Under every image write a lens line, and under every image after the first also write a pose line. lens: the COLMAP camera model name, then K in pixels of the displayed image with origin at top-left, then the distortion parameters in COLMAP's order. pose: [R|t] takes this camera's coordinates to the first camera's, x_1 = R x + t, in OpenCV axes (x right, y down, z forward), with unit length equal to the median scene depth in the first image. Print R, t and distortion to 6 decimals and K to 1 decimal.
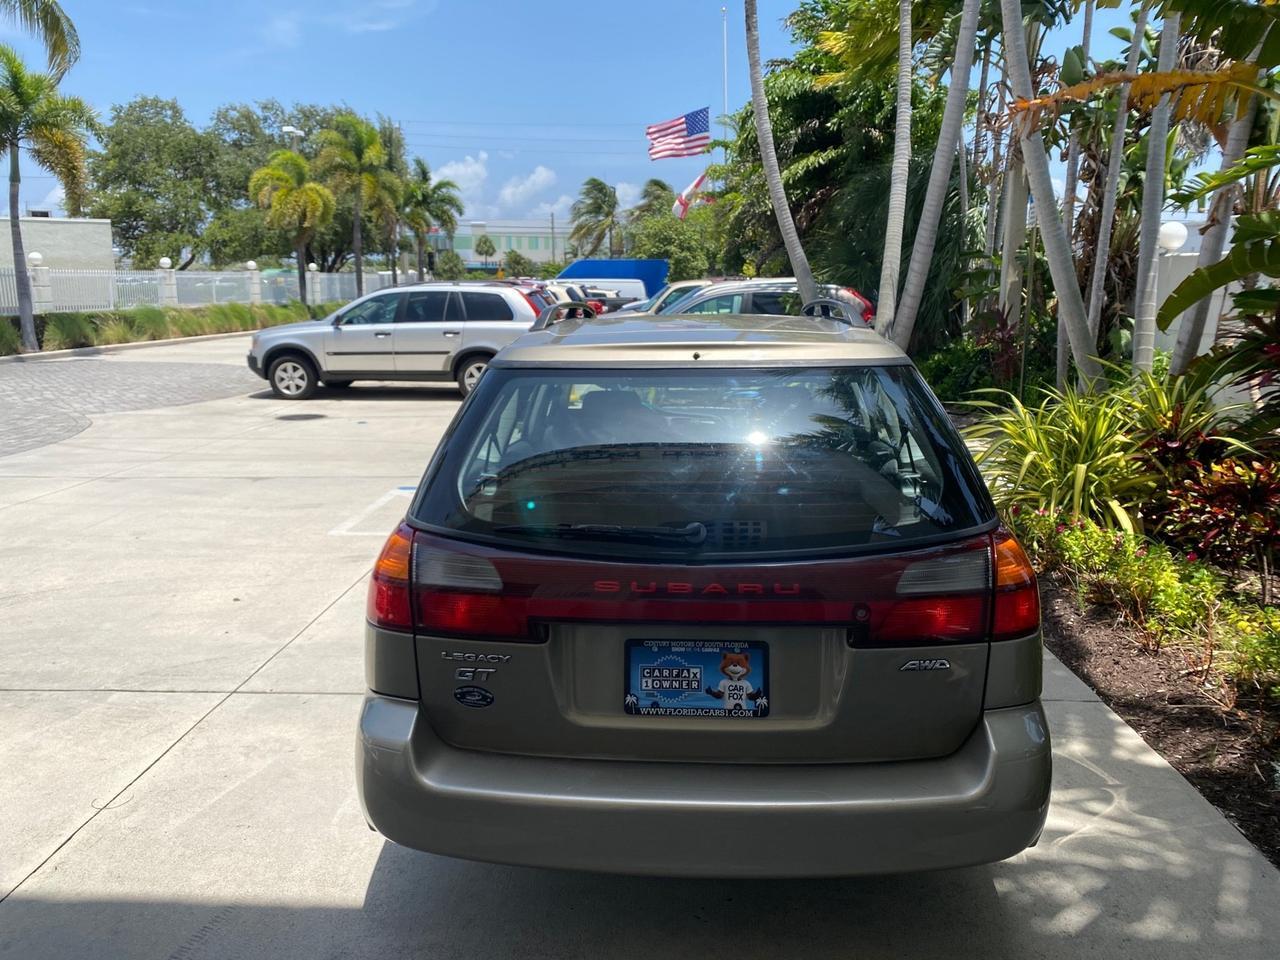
lens RADIAL K [[993.6, 0, 637.4], [0, 993.6, 479.9], [0, 0, 1]] dist [0.006113, -0.007447]
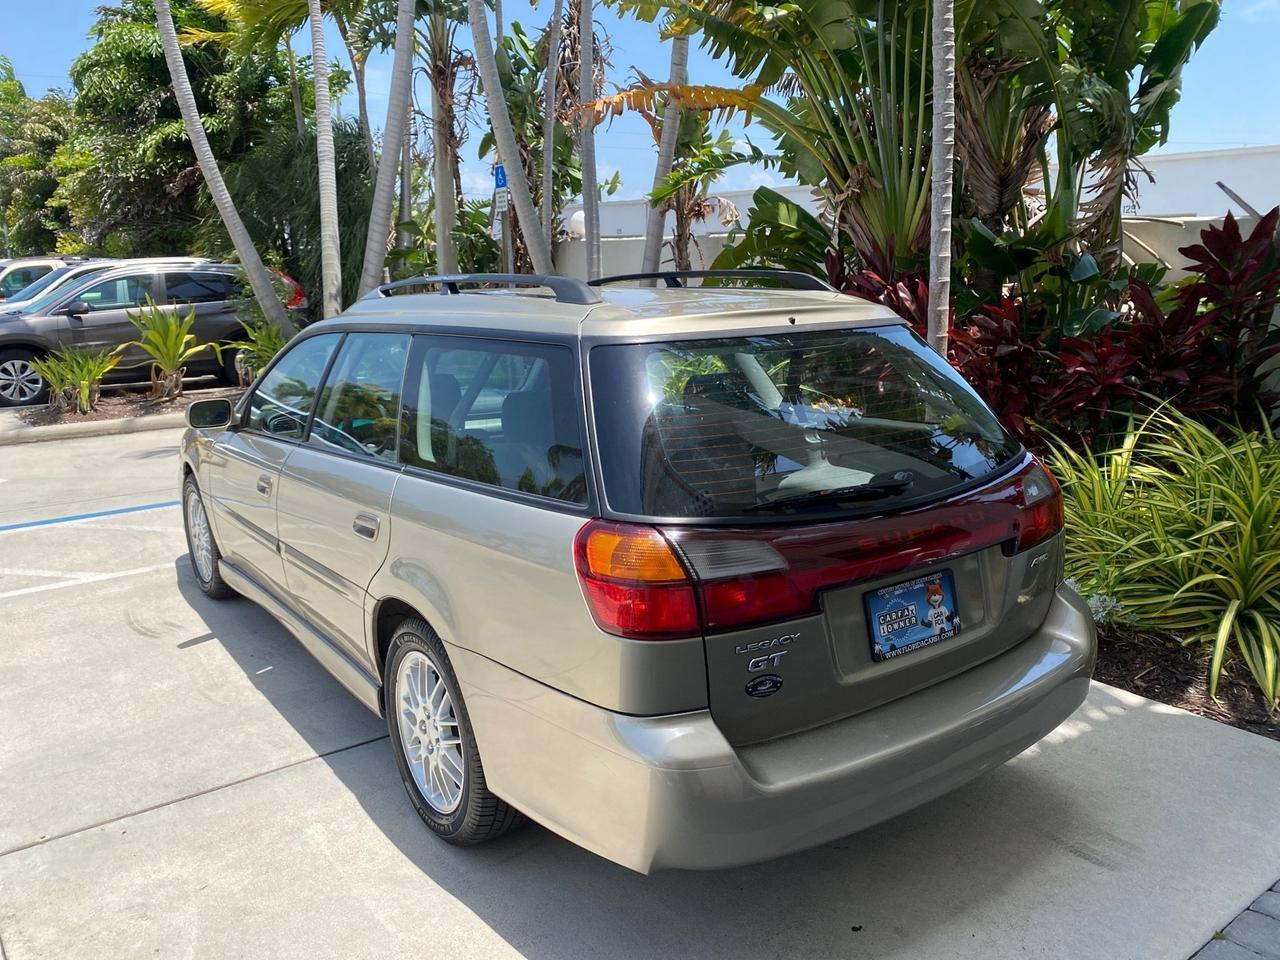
lens RADIAL K [[991.8, 0, 640.0], [0, 991.8, 480.0], [0, 0, 1]] dist [0.006858, -0.004437]
pose [[0.775316, -0.134764, 0.617028, -0.279306], [0.124828, 0.990395, 0.059460, -0.016061], [-0.619114, 0.030922, 0.784692, 0.112440]]
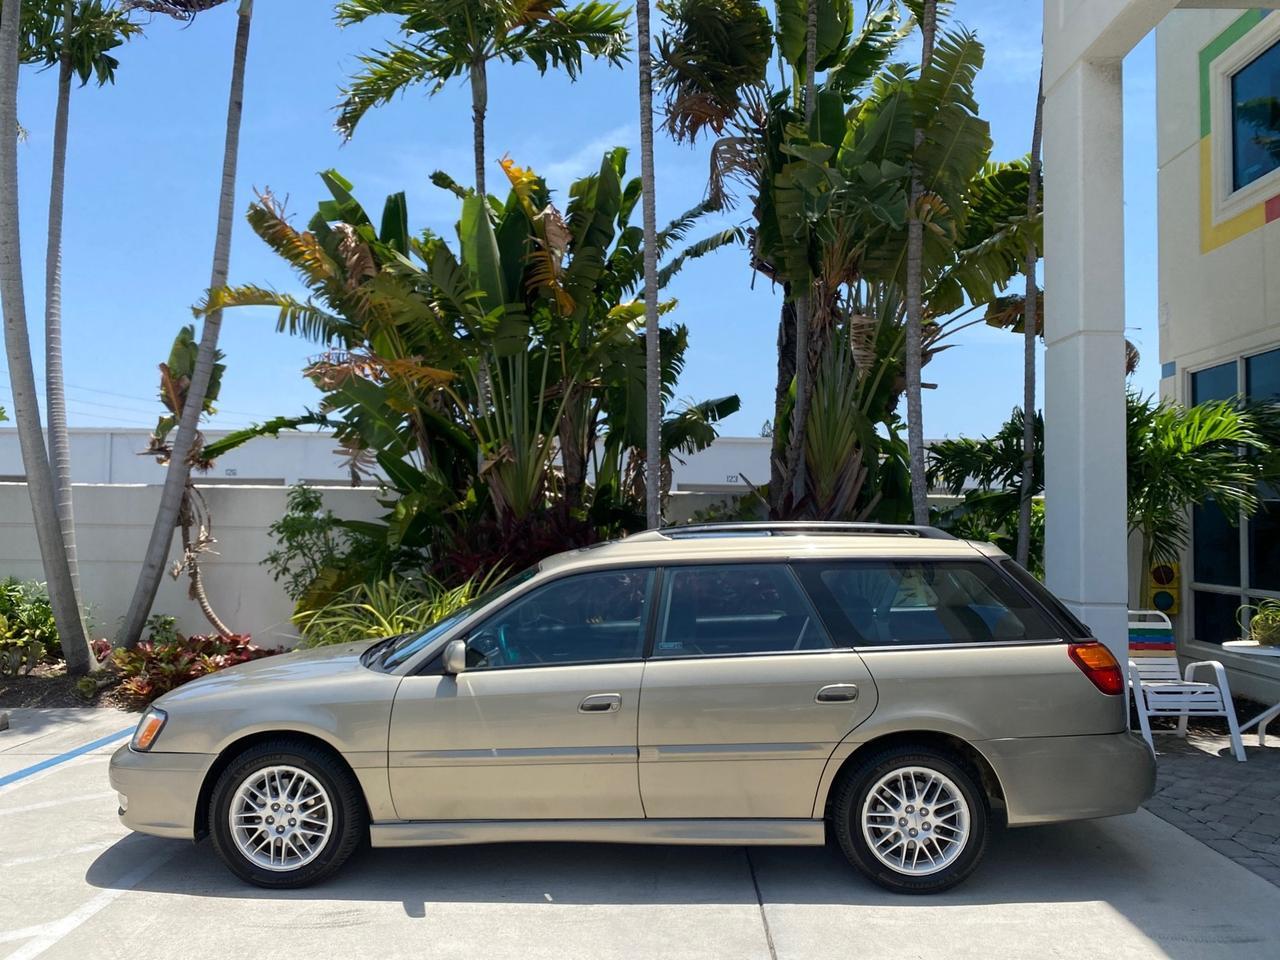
lens RADIAL K [[993.6, 0, 637.4], [0, 993.6, 479.9], [0, 0, 1]] dist [0.006113, -0.007447]
pose [[-0.029902, 0.043431, 0.998609, -0.754006], [0.182721, 0.982459, -0.037257, -0.122327], [-0.982710, 0.181353, -0.037313, 0.670481]]
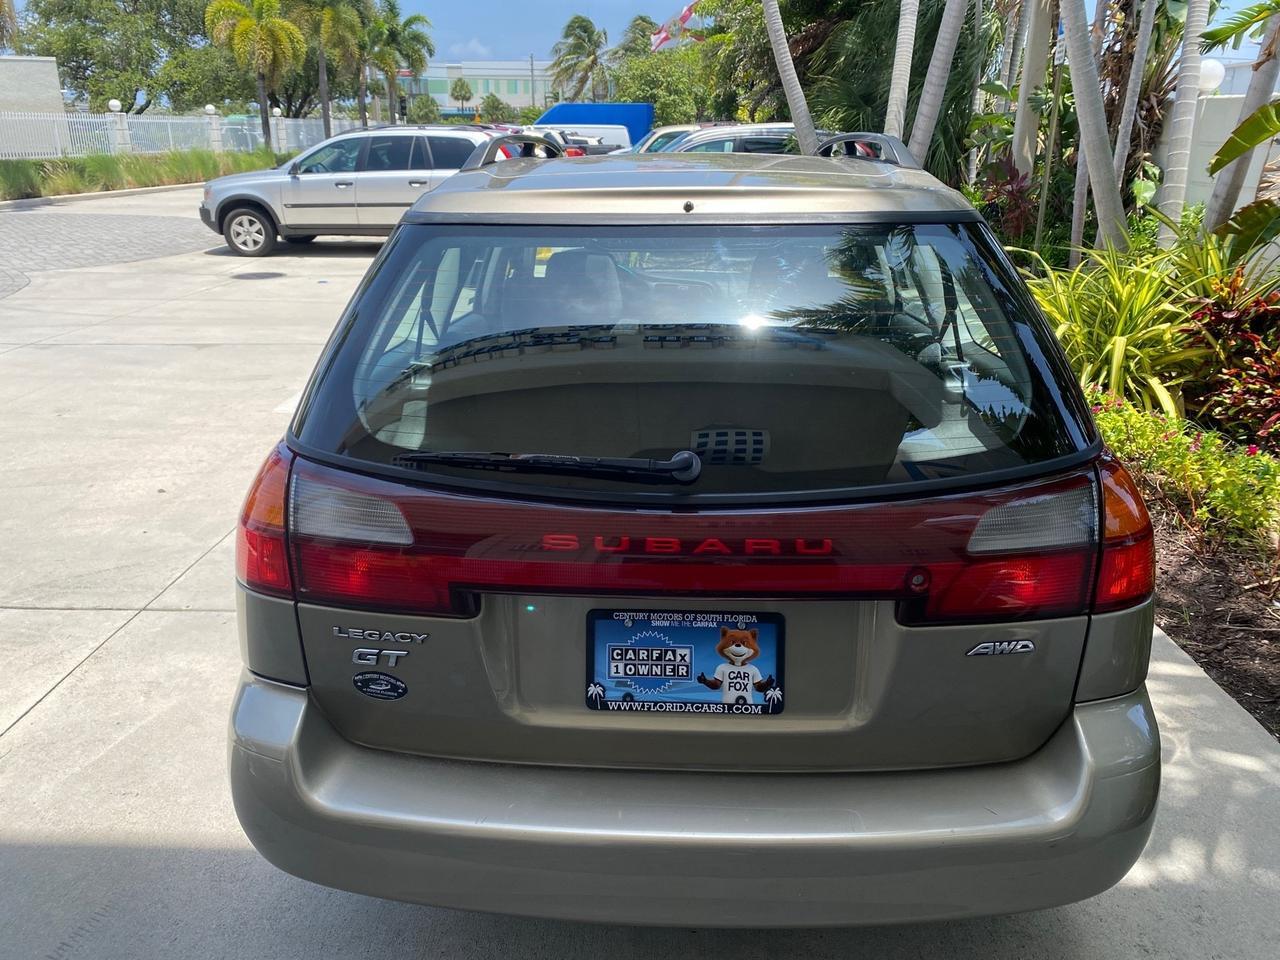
lens RADIAL K [[990.0, 0, 636.8], [0, 990.0, 476.2], [0, 0, 1]] dist [0.003150, -0.001989]
pose [[0.999897, -0.000304, 0.014376, 0.004677], [-0.001685, 0.990407, 0.138169, -0.011966], [-0.014280, -0.138179, 0.990304, 0.102616]]
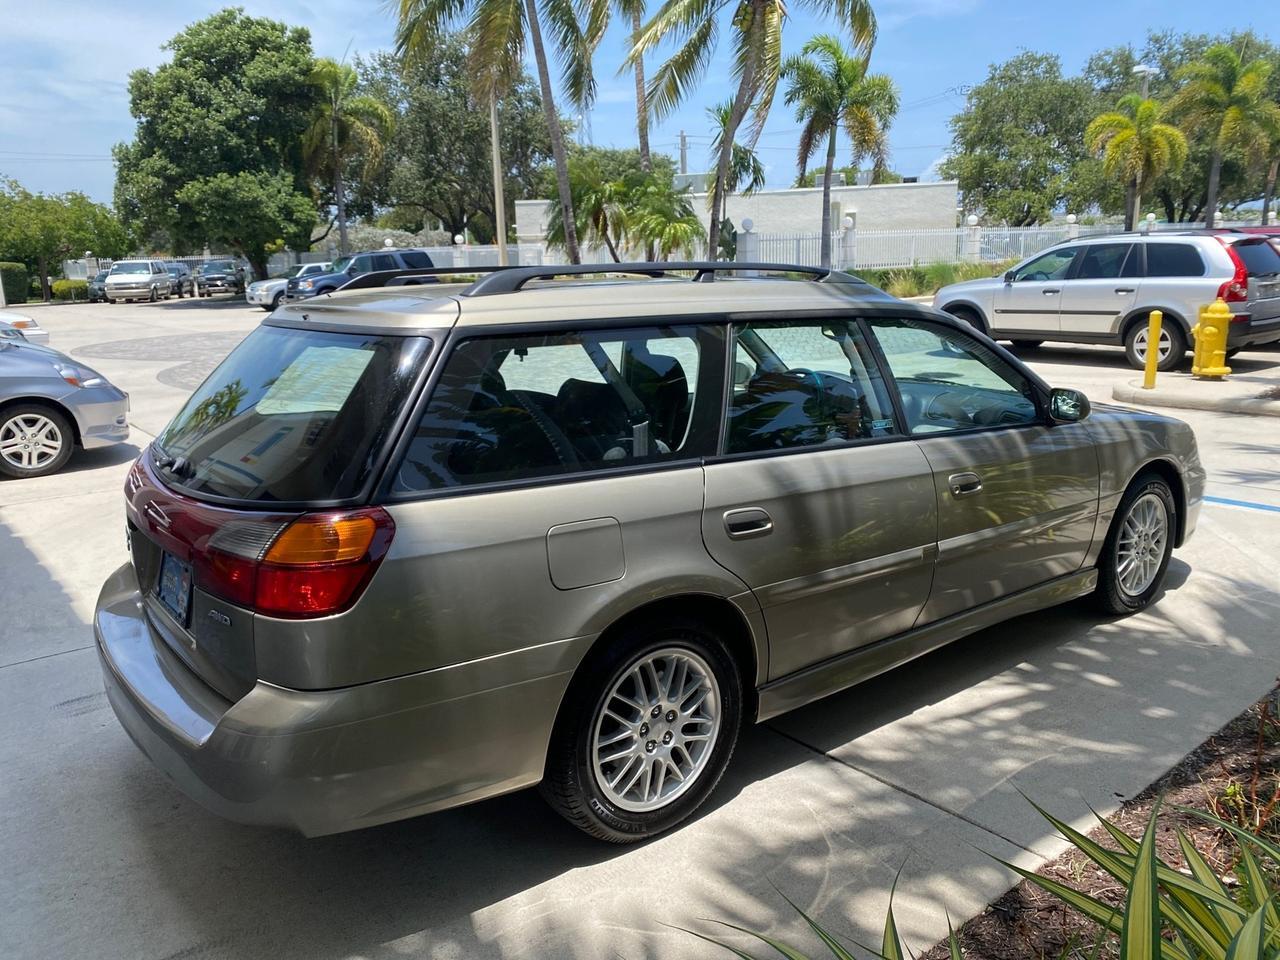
lens RADIAL K [[993.6, 0, 637.4], [0, 993.6, 479.9], [0, 0, 1]] dist [0.006113, -0.007447]
pose [[0.659977, 0.148642, -0.736435, 0.433537], [-0.115903, 0.988642, 0.095677, -0.034532], [0.742292, 0.022211, 0.669708, 0.194754]]
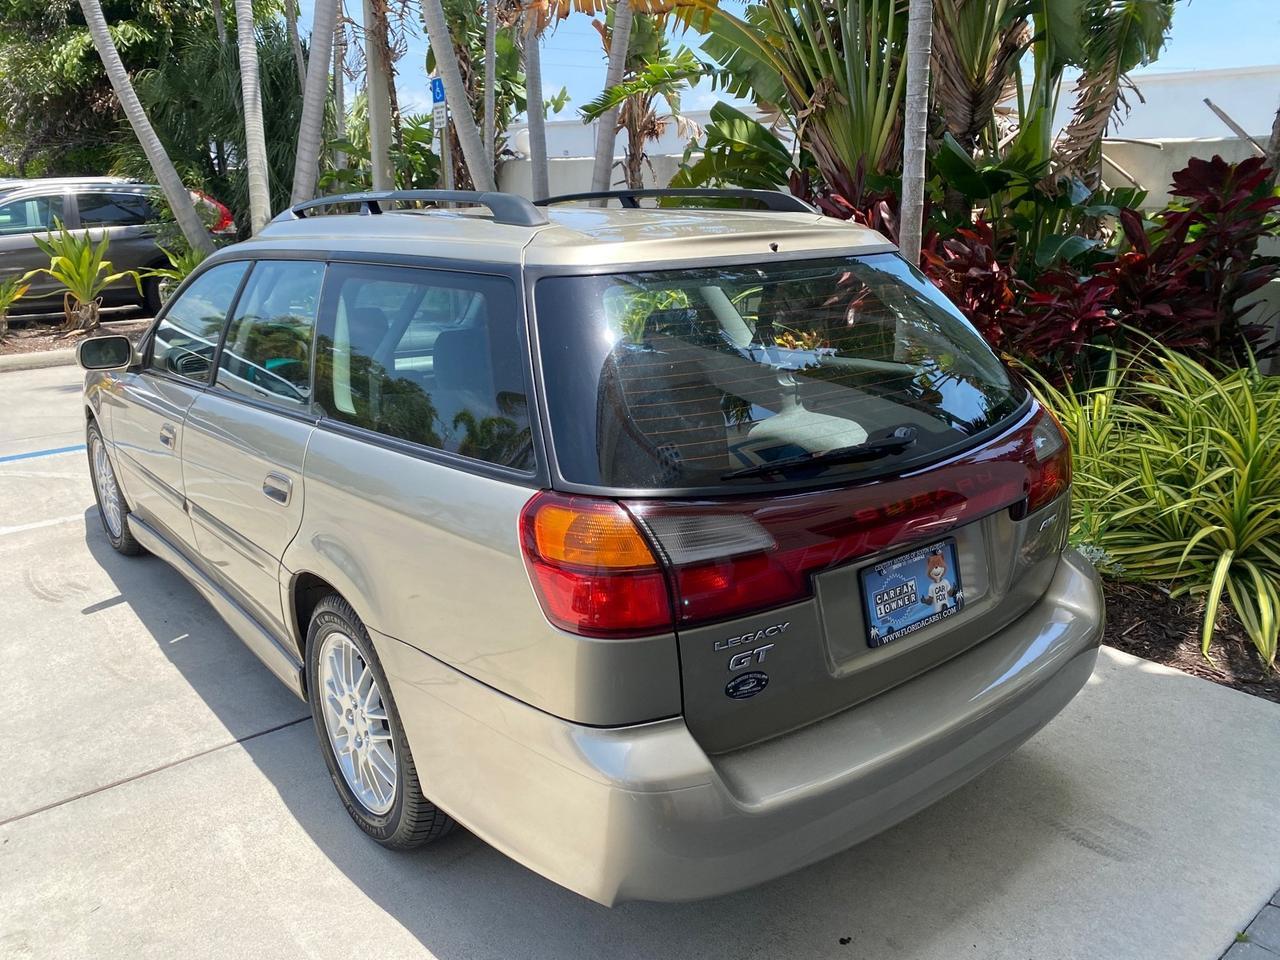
lens RADIAL K [[991.8, 0, 640.0], [0, 991.8, 480.0], [0, 0, 1]] dist [0.006858, -0.004437]
pose [[0.742410, -0.184881, 0.643931, -0.244878], [0.127054, 0.982580, 0.135627, -0.021728], [-0.657788, -0.018877, 0.752966, 0.157882]]
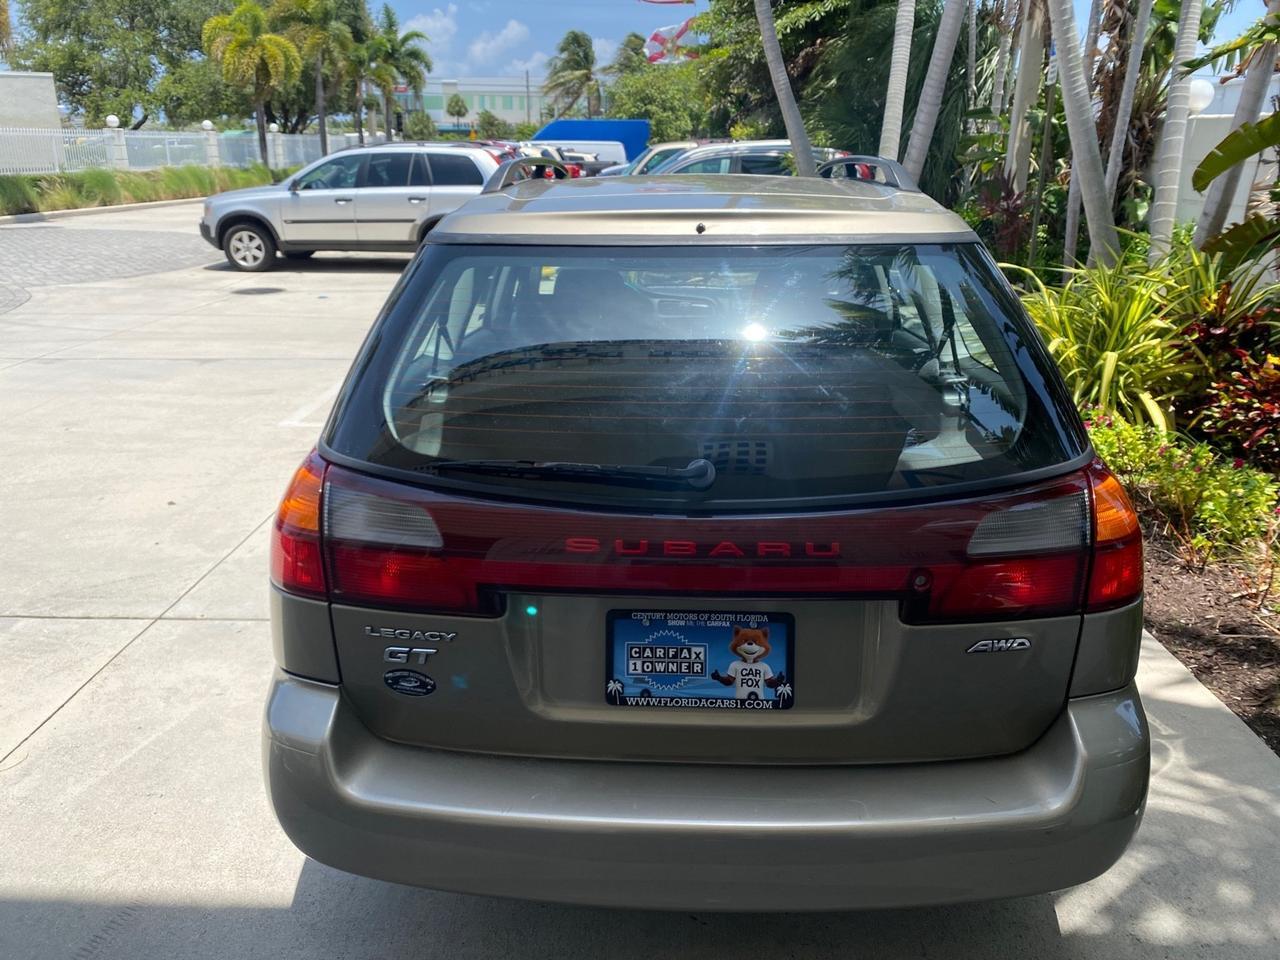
lens RADIAL K [[990.5, 0, 637.4], [0, 990.5, 482.1], [0, 0, 1]] dist [0.005801, -0.005429]
pose [[0.999792, -0.000431, 0.020375, -0.001445], [-0.002200, 0.991652, 0.128925, -0.011844], [-0.020261, -0.128943, 0.991445, 0.088534]]
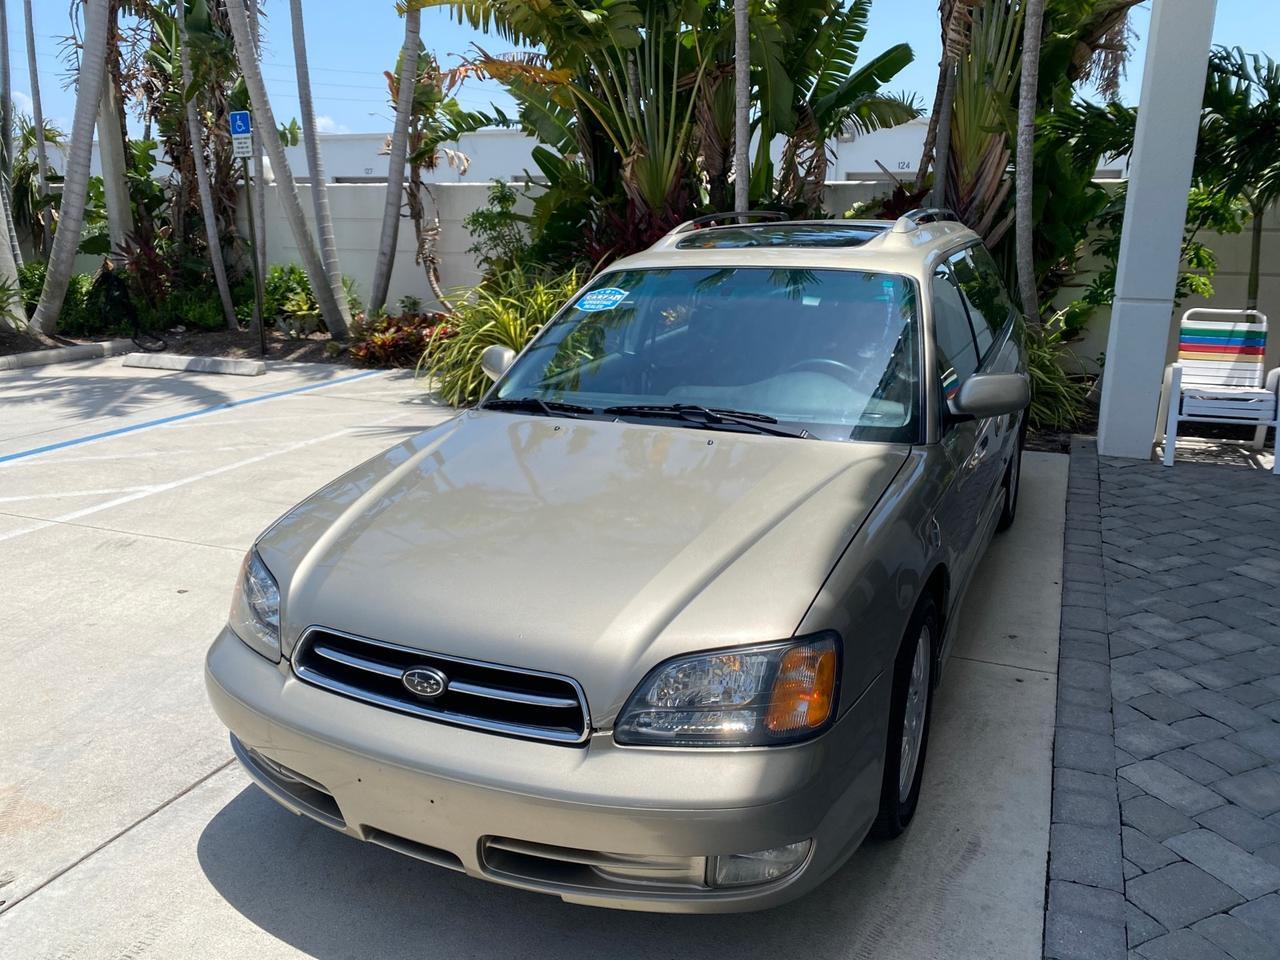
lens RADIAL K [[991.8, 0, 640.0], [0, 991.8, 480.0], [0, 0, 1]] dist [0.006858, -0.004437]
pose [[0.352441, -0.238740, 0.904869, -0.802951], [0.176404, 0.966527, 0.186300, -0.043118], [-0.919058, 0.093963, 0.382759, 0.285992]]
